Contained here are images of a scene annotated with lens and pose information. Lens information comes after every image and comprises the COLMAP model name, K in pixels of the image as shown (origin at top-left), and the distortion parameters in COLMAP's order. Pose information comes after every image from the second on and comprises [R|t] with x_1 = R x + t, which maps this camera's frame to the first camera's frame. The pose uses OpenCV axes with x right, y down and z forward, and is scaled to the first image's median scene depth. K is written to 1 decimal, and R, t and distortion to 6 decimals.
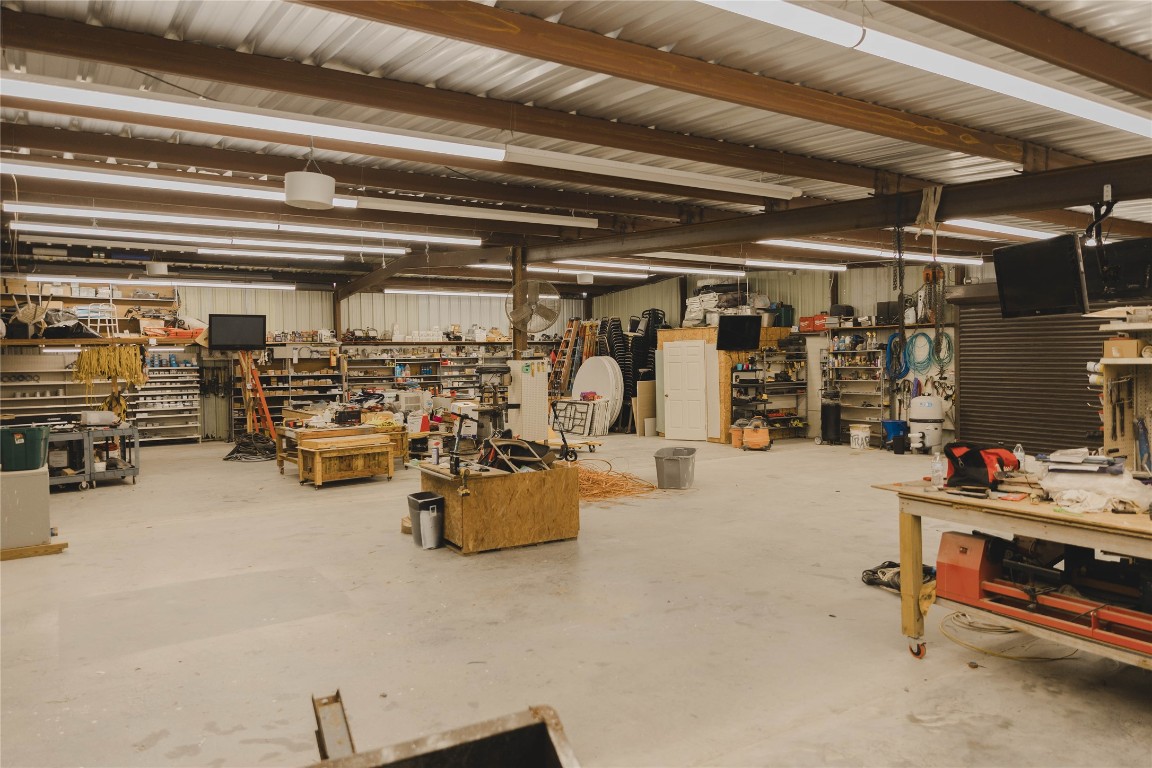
lens RADIAL K [[789.4, 0, 576.0], [0, 789.4, 384.0], [0, 0, 1]] dist [0.001292, -0.002282]
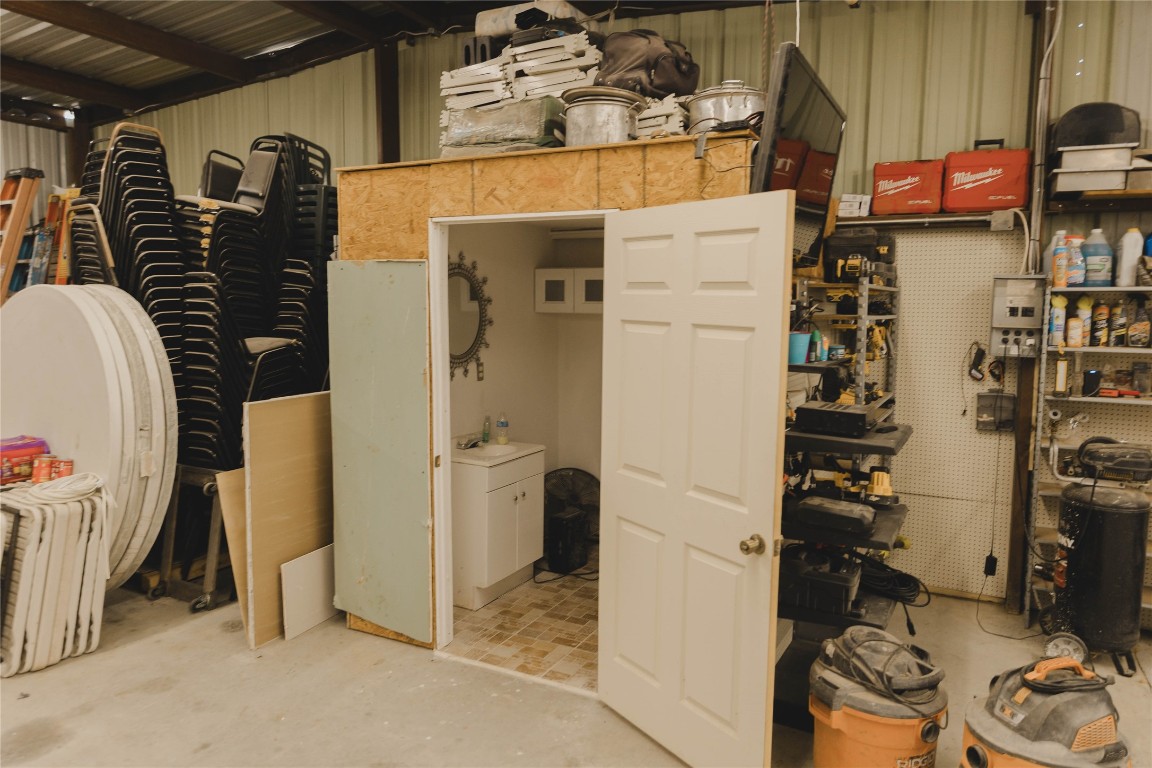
lens RADIAL K [[789.4, 0, 576.0], [0, 789.4, 384.0], [0, 0, 1]] dist [0.001292, -0.002282]
pose [[0.880387, -0.023970, 0.473650, 0.042898], [-0.007409, 0.997905, 0.064274, -0.017790], [-0.474198, -0.060095, 0.878365, 0.594620]]
